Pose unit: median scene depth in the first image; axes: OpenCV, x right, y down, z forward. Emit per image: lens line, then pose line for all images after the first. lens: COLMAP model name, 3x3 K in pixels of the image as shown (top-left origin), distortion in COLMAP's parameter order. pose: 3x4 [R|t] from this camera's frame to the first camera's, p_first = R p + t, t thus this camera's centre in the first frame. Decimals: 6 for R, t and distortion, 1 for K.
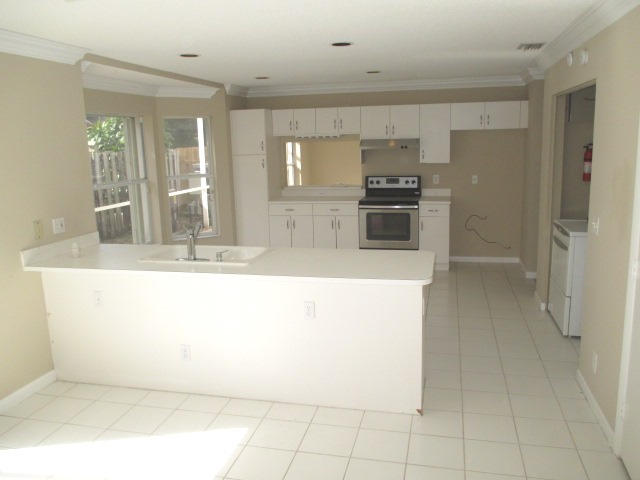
lens RADIAL K [[536.1, 0, 321.2], [0, 536.1, 241.0], [0, 0, 1]] dist [-0.031714, 0.002117]
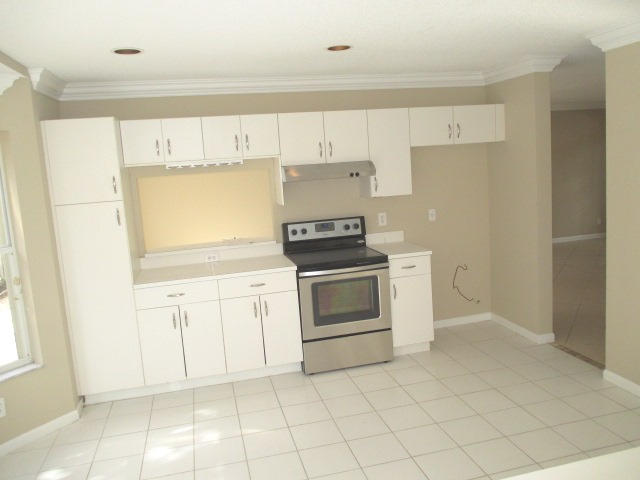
lens RADIAL K [[536.1, 0, 320.4], [0, 536.1, 236.7], [0, 0, 1]] dist [-0.031714, 0.002117]
pose [[0.883453, -0.098516, 0.458044, -0.178751], [0.130392, 0.990718, -0.038411, -0.078733], [-0.450009, 0.093660, 0.888099, 0.435807]]
